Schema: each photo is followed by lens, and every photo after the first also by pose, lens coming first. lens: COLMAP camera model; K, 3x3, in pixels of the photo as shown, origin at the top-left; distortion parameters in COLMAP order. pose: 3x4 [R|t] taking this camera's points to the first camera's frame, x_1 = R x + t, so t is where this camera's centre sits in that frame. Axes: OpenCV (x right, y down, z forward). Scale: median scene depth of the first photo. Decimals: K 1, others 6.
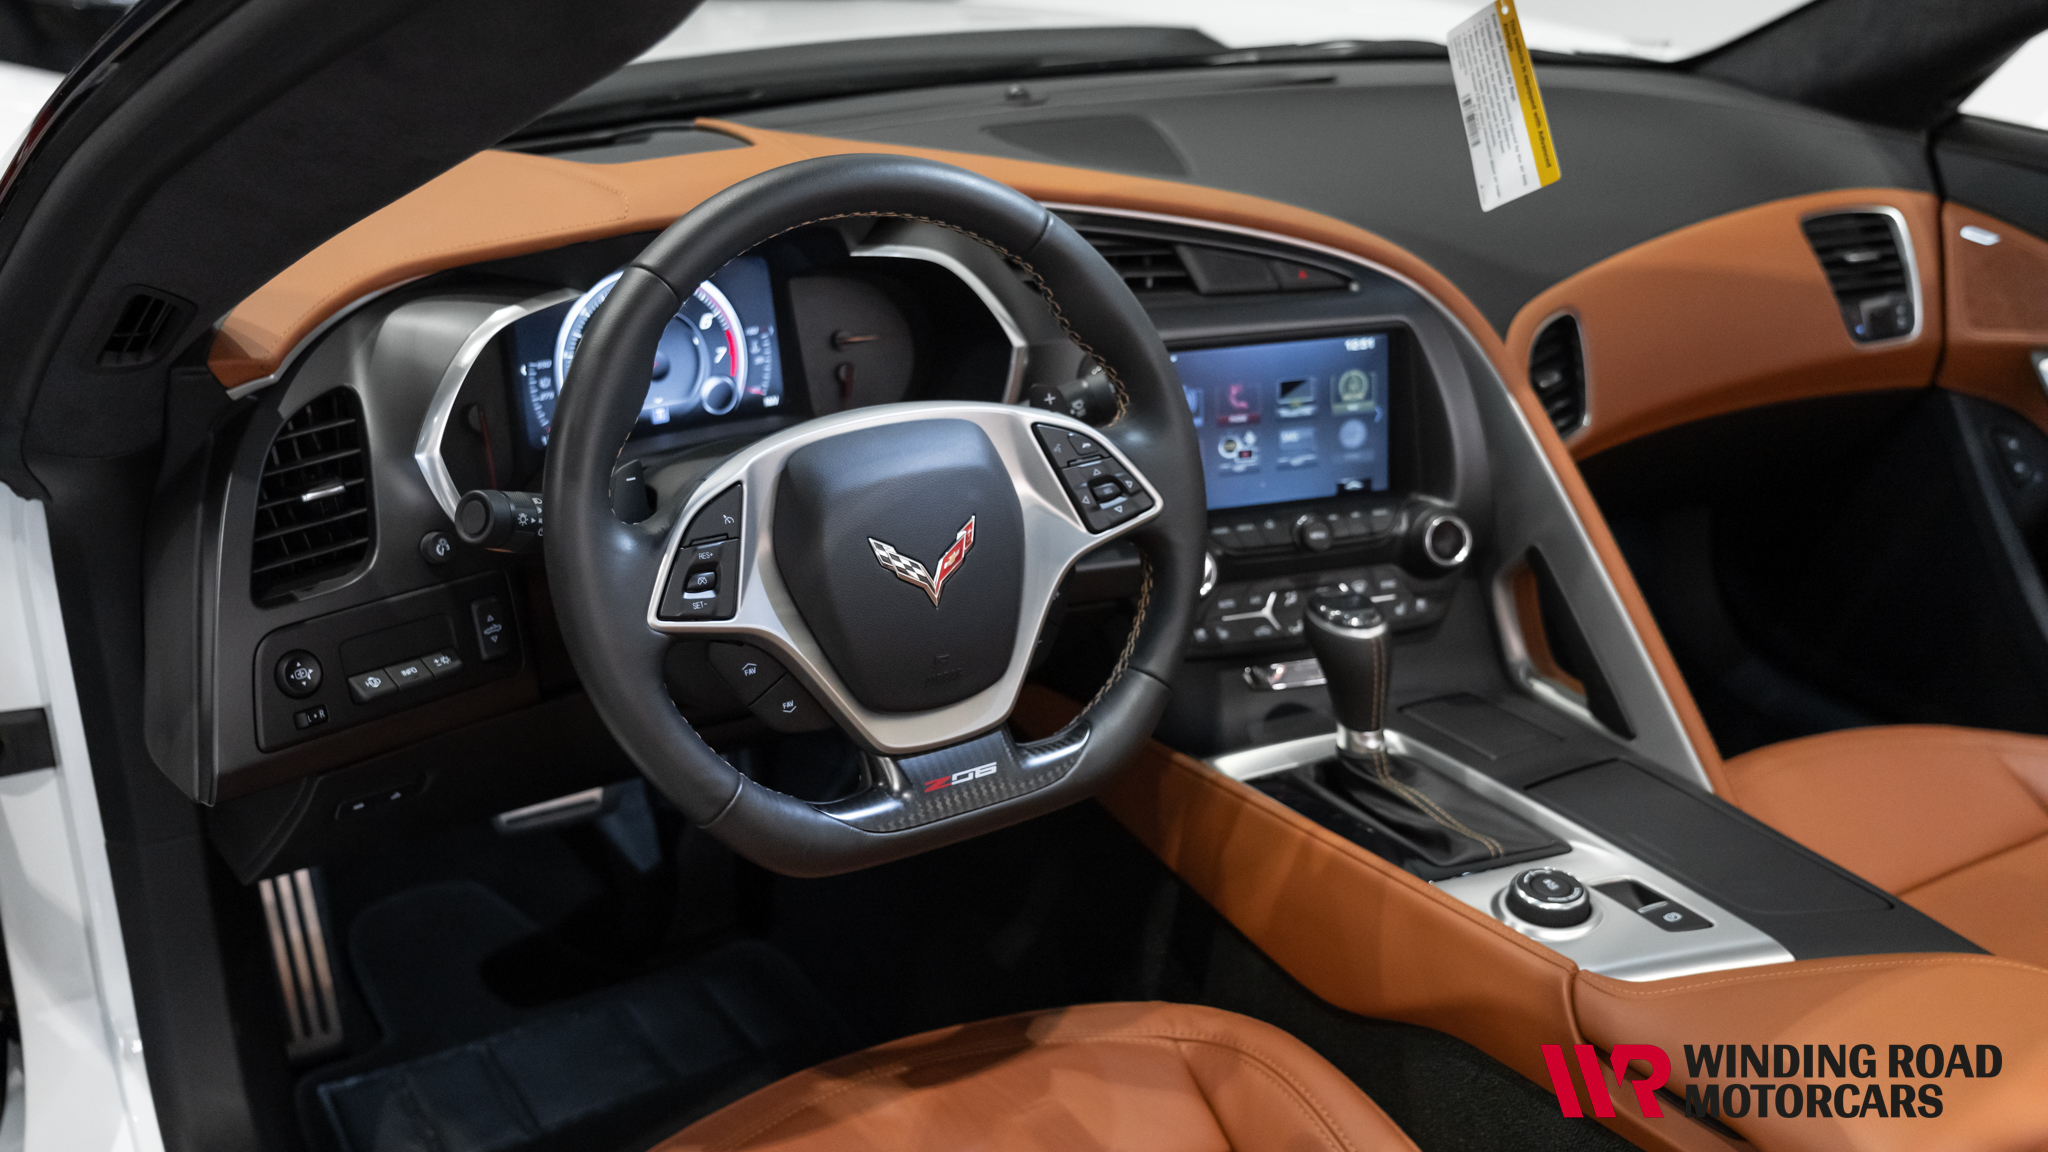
lens RADIAL K [[2104.4, 0, 1039.8], [0, 2104.4, 523.3], [0, 0, 1]] dist [0.014409, 0.000000]
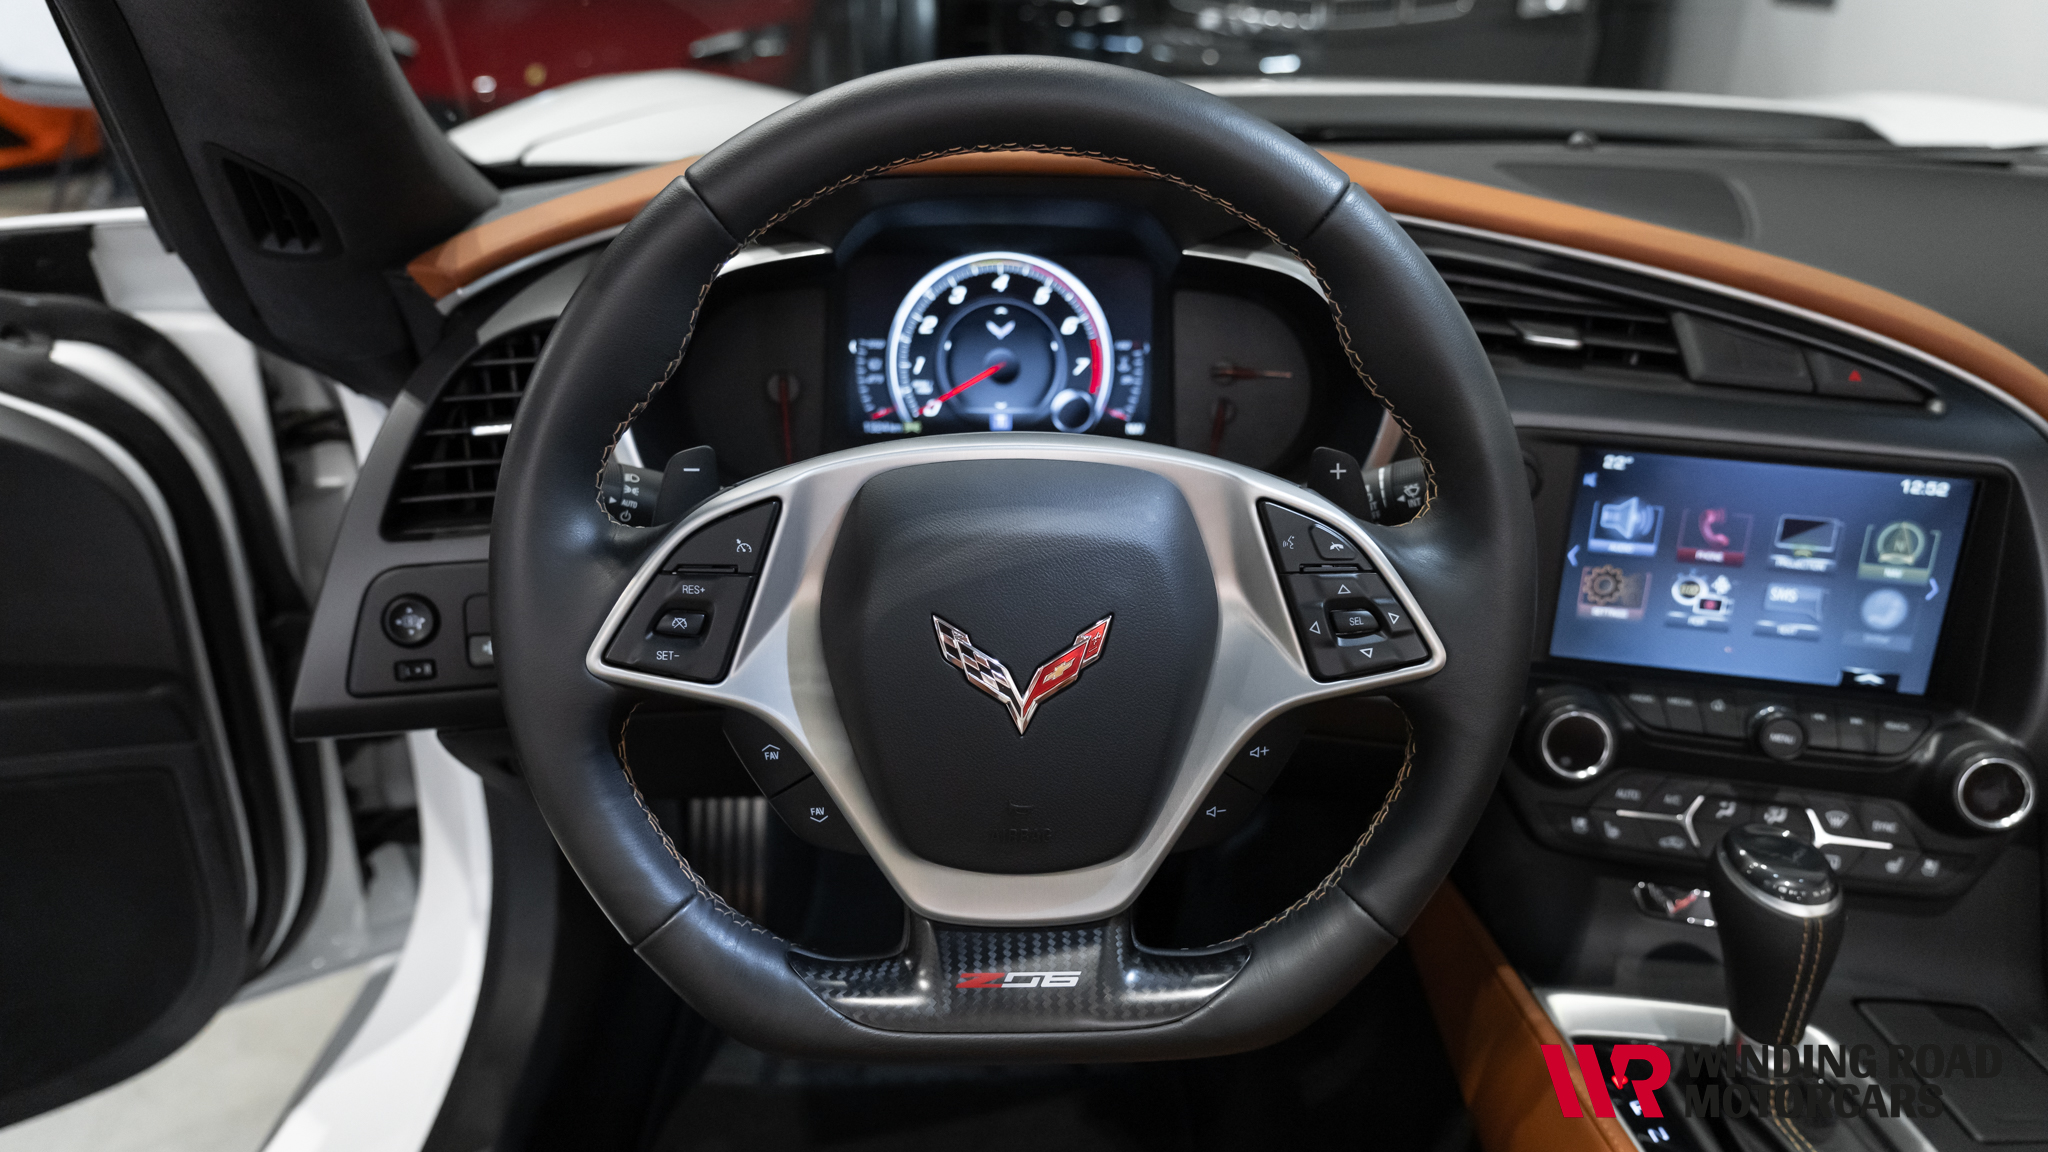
lens RADIAL K [[1400.1, 0, 1025.1], [0, 1400.1, 600.8], [0, 0, 1]] dist [-0.018164, 0.004370]
pose [[0.866176, 0.216647, -0.450337, 0.129241], [-0.193836, 0.976244, 0.096828, -0.041213], [0.460616, 0.003421, 0.887593, 0.531813]]
